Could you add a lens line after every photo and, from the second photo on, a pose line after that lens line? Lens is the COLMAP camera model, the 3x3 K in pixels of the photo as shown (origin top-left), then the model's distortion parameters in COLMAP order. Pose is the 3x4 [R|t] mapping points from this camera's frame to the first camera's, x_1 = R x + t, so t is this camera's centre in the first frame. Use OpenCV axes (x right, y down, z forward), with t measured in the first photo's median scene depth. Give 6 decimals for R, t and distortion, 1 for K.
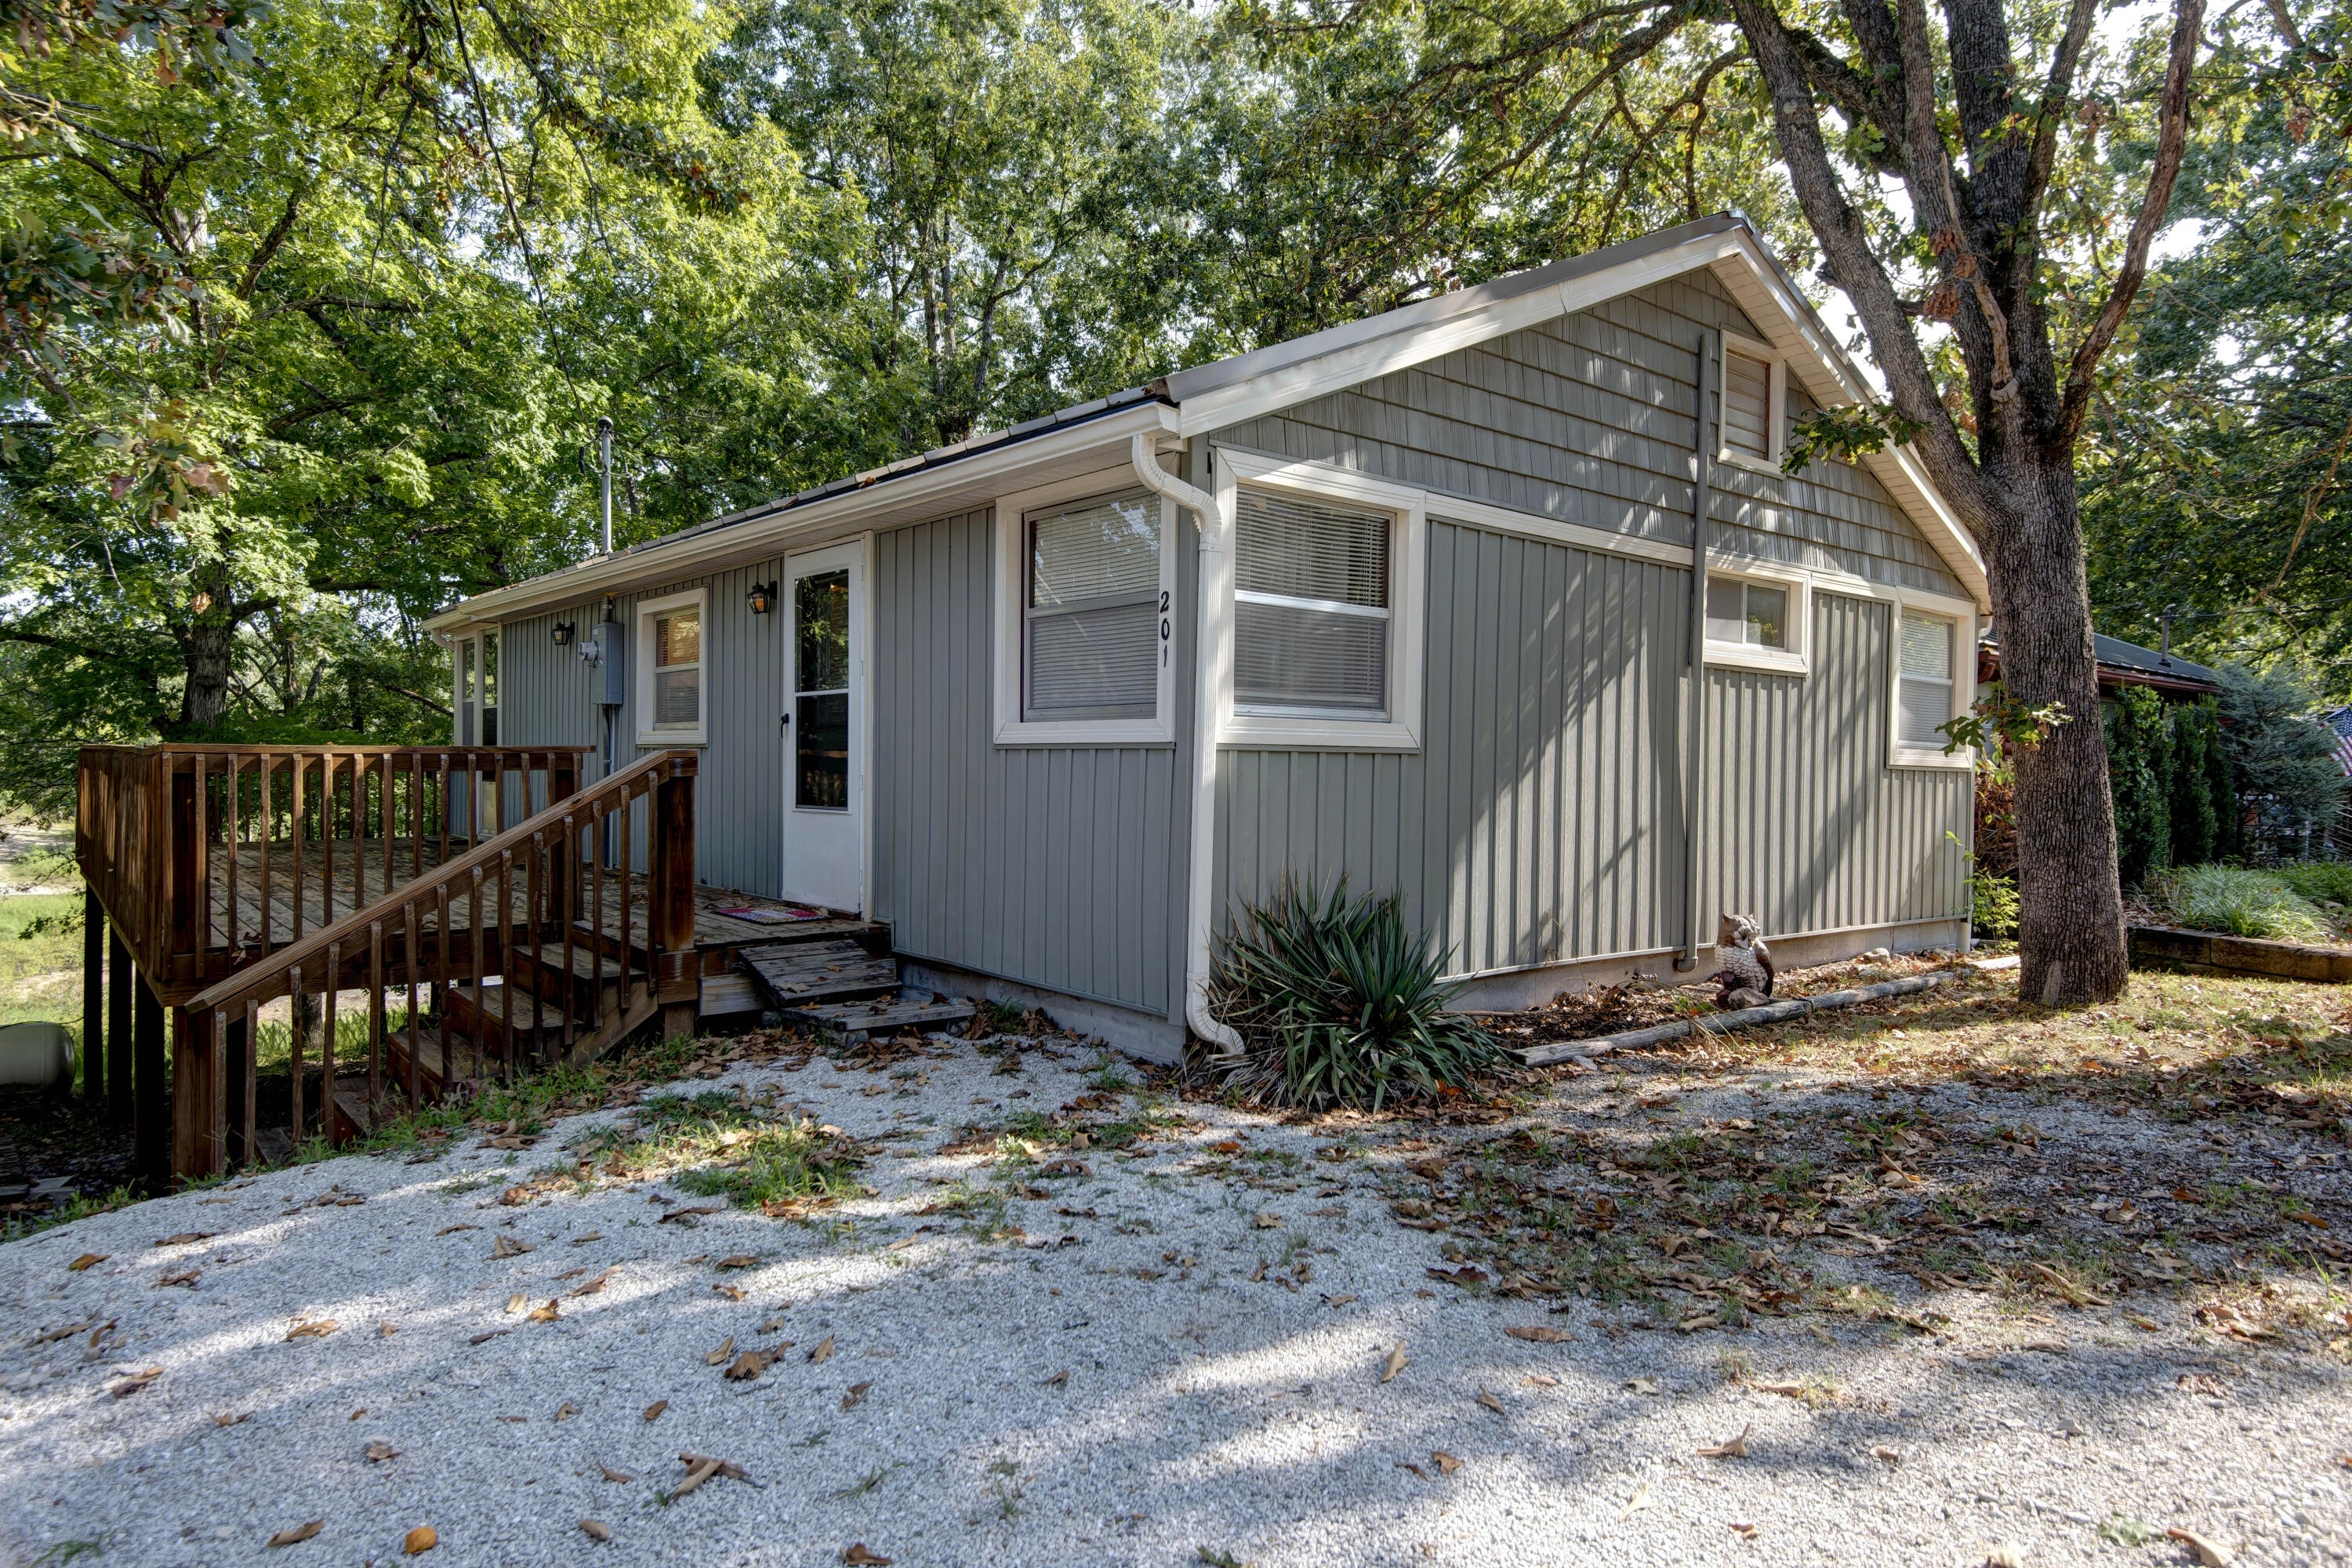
lens RADIAL K [[1408.0, 0, 1176.0], [0, 1408.0, 784.0], [0, 0, 1]] dist [0.010450, 0.000289]
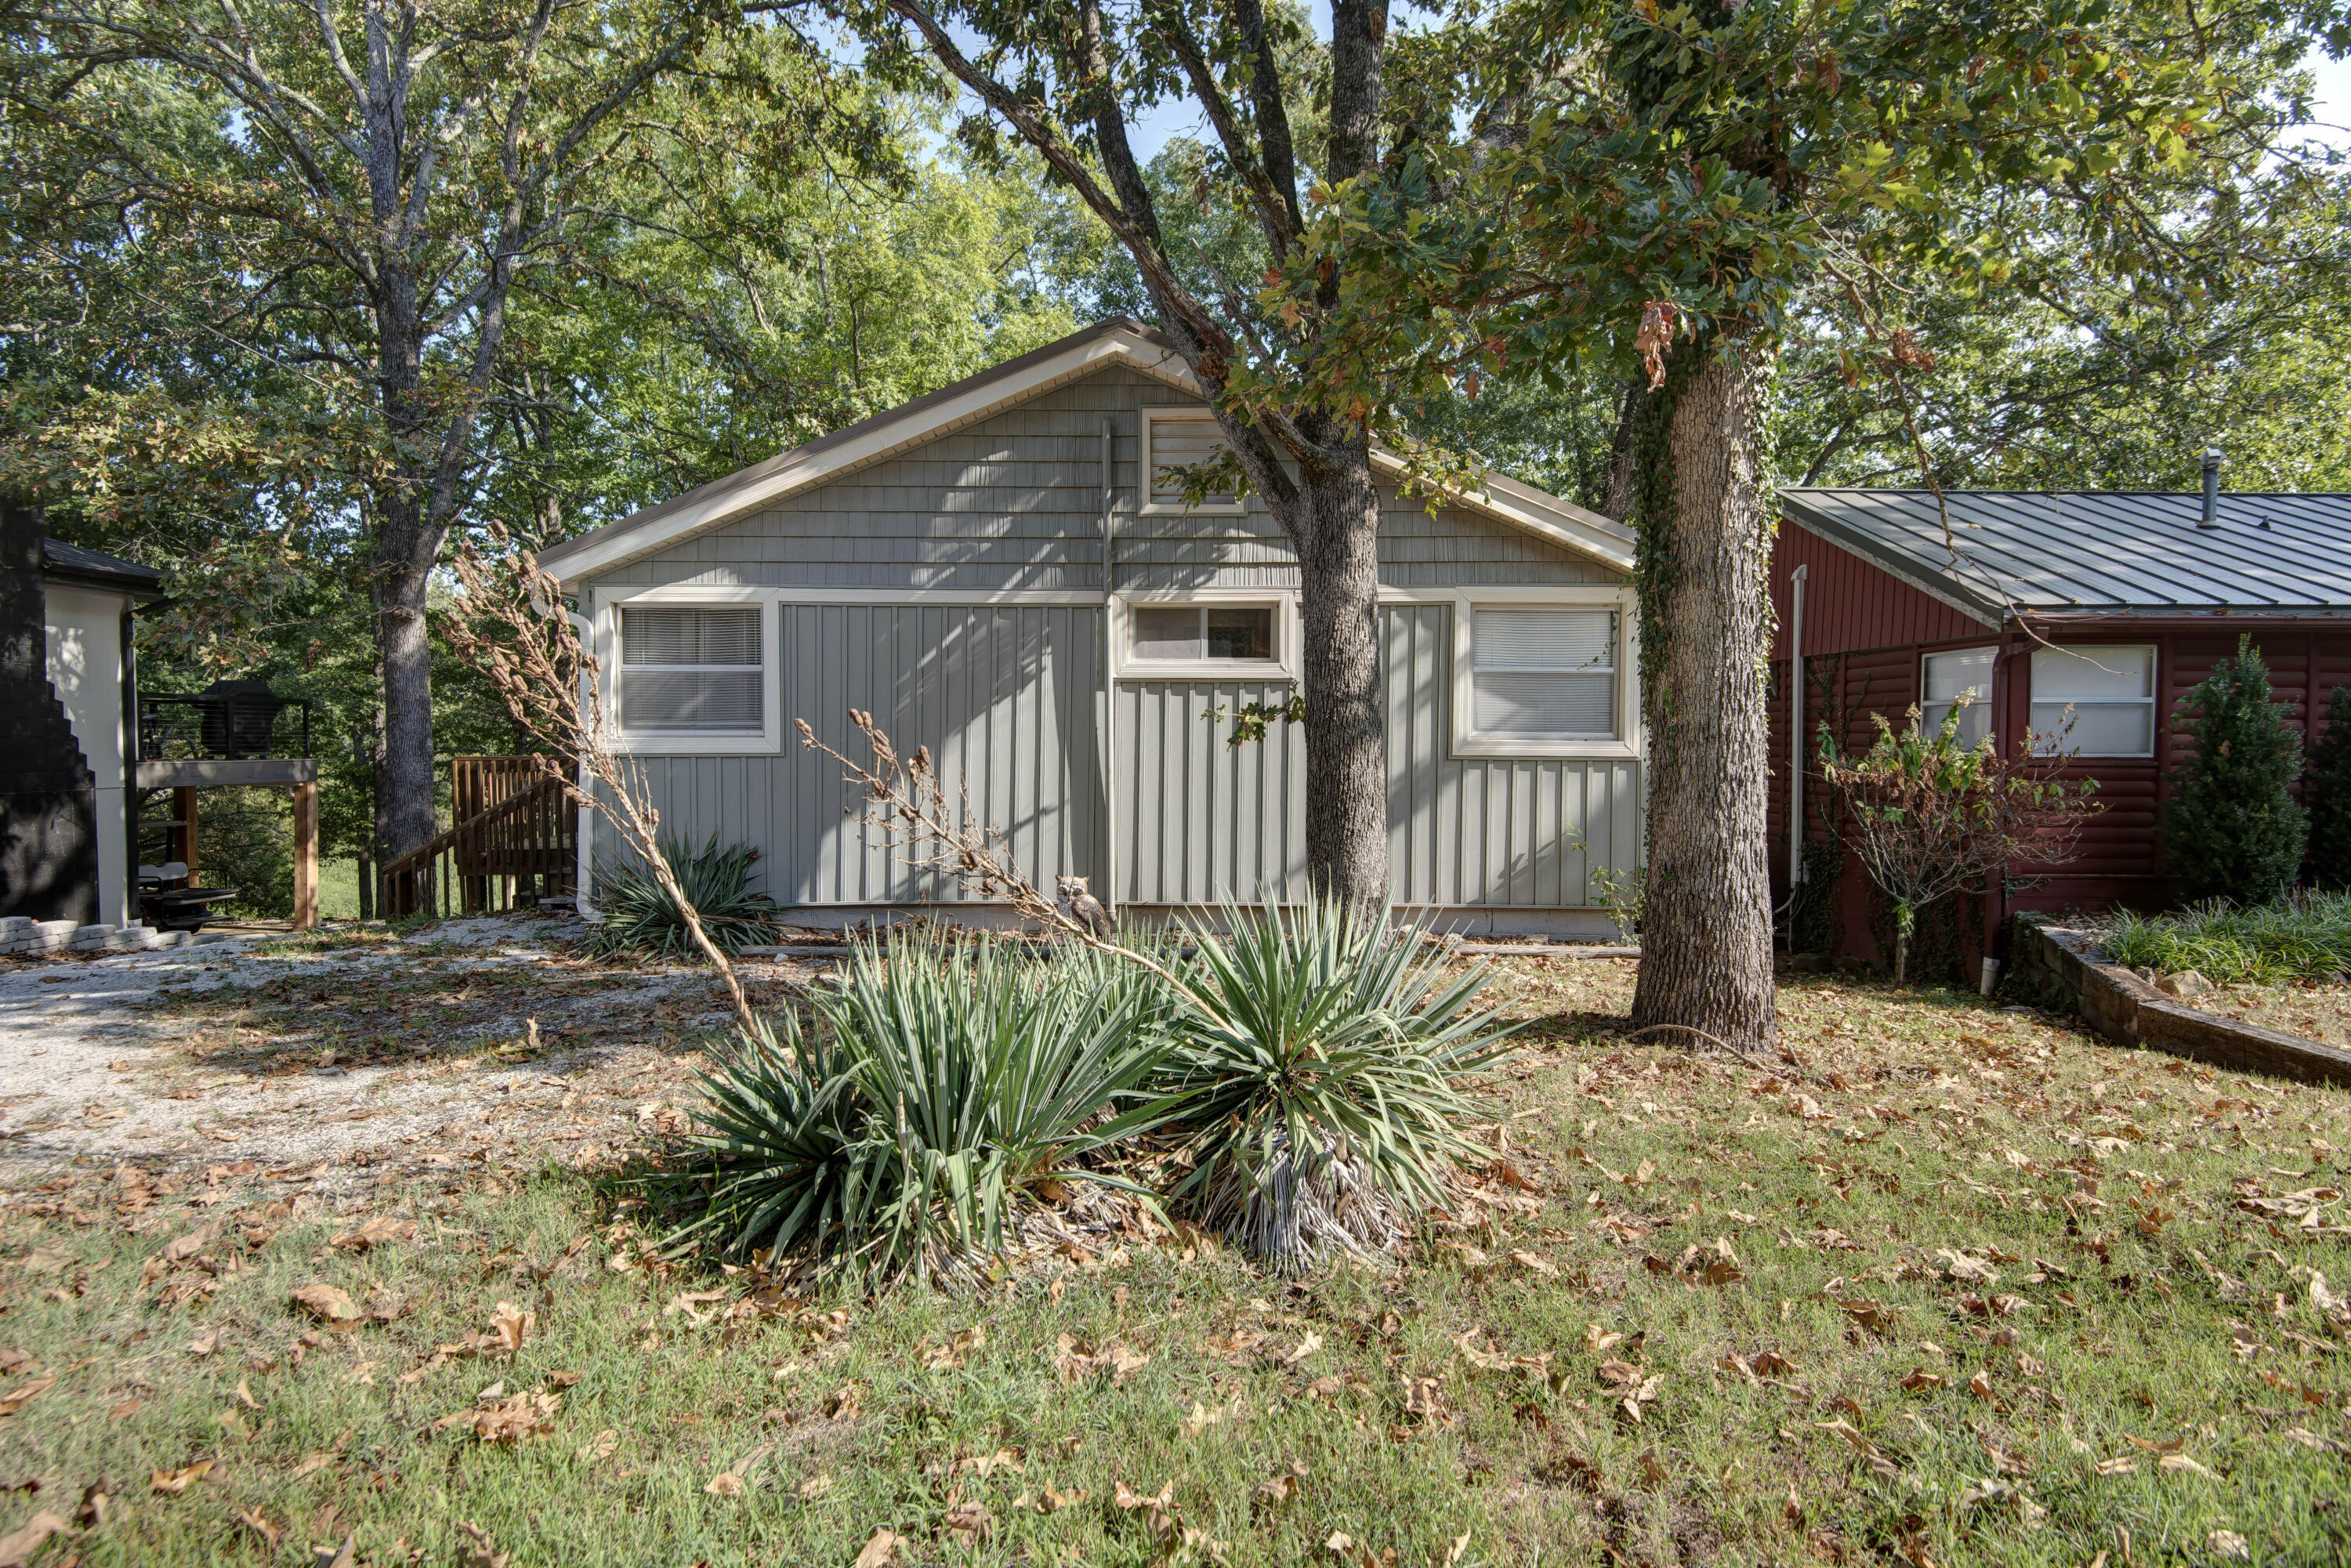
lens RADIAL K [[1269.3, 0, 1175.5], [0, 1269.3, 784.0], [0, 0, 1]] dist [0.028632, -0.024048]
pose [[0.772503, -0.003972, -0.634999, 1.413065], [0.002288, 0.999991, -0.003472, 0.014758], [0.635007, 0.001229, 0.772505, 0.193543]]
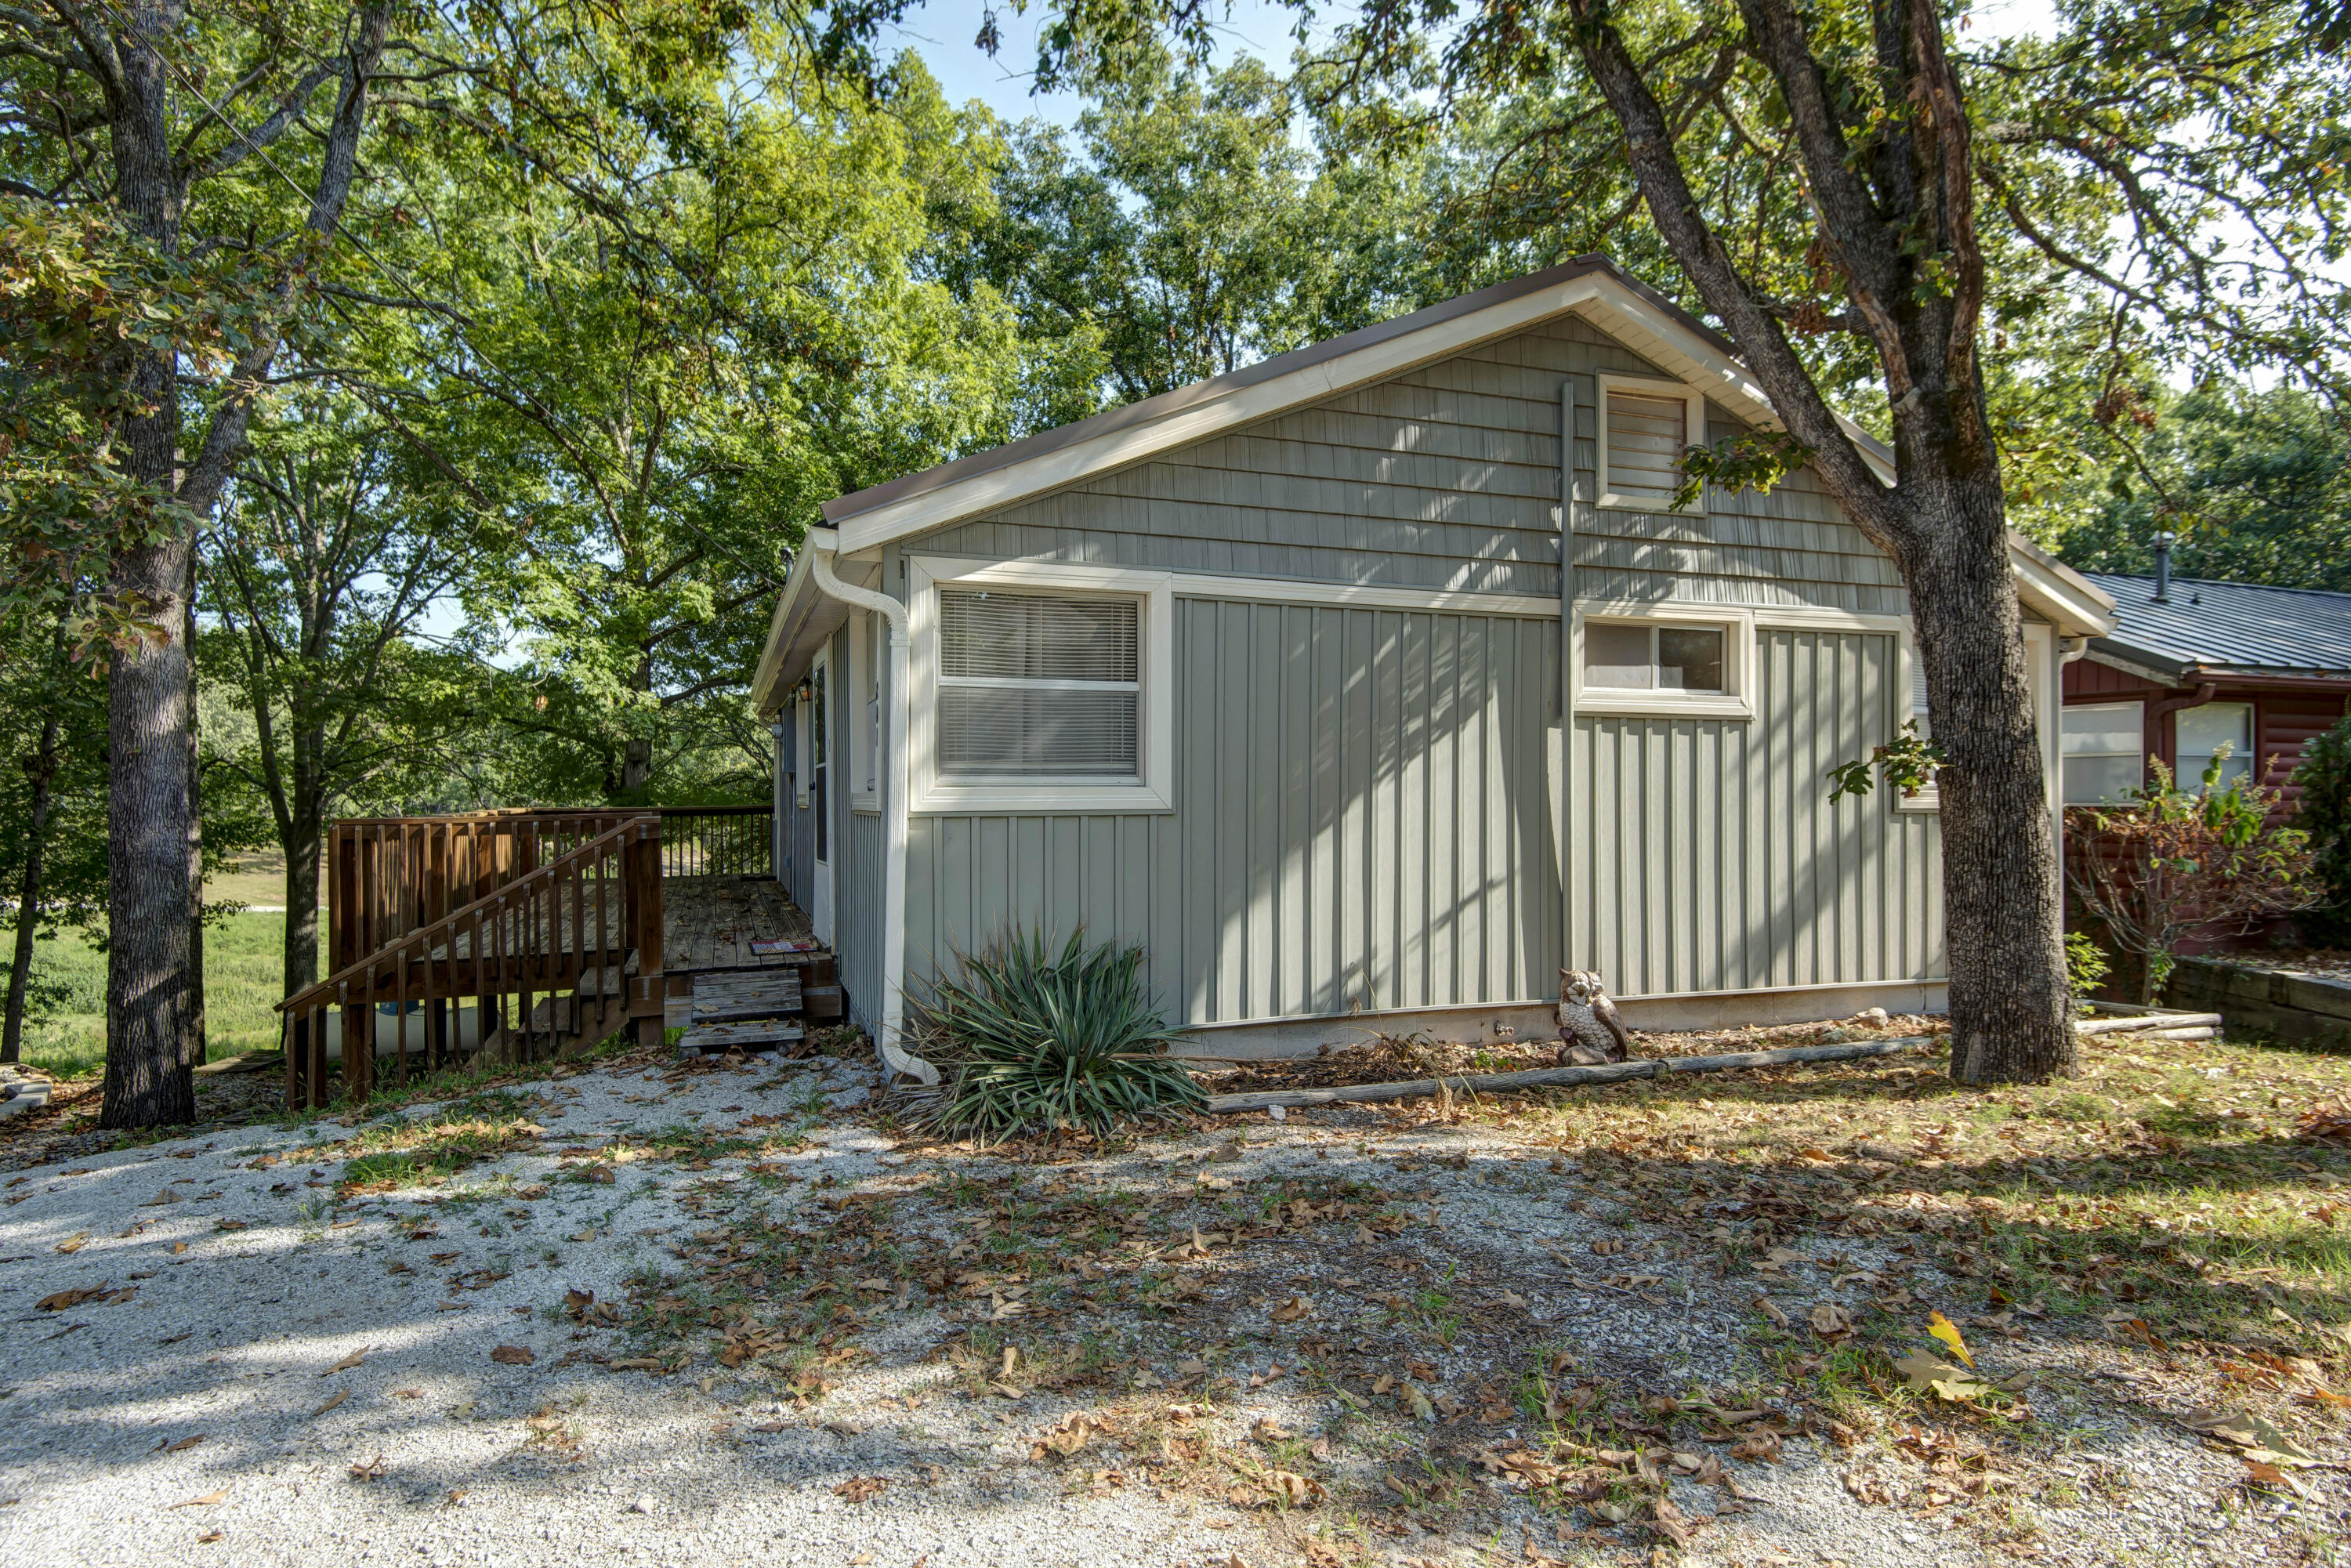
lens RADIAL K [[1269.3, 0, 1175.5], [0, 1269.3, 784.0], [0, 0, 1]] dist [0.028632, -0.024048]
pose [[0.941766, -0.019082, -0.335728, 0.507395], [0.010854, 0.999593, -0.026367, -0.019427], [0.336095, 0.021188, 0.941590, 0.083766]]
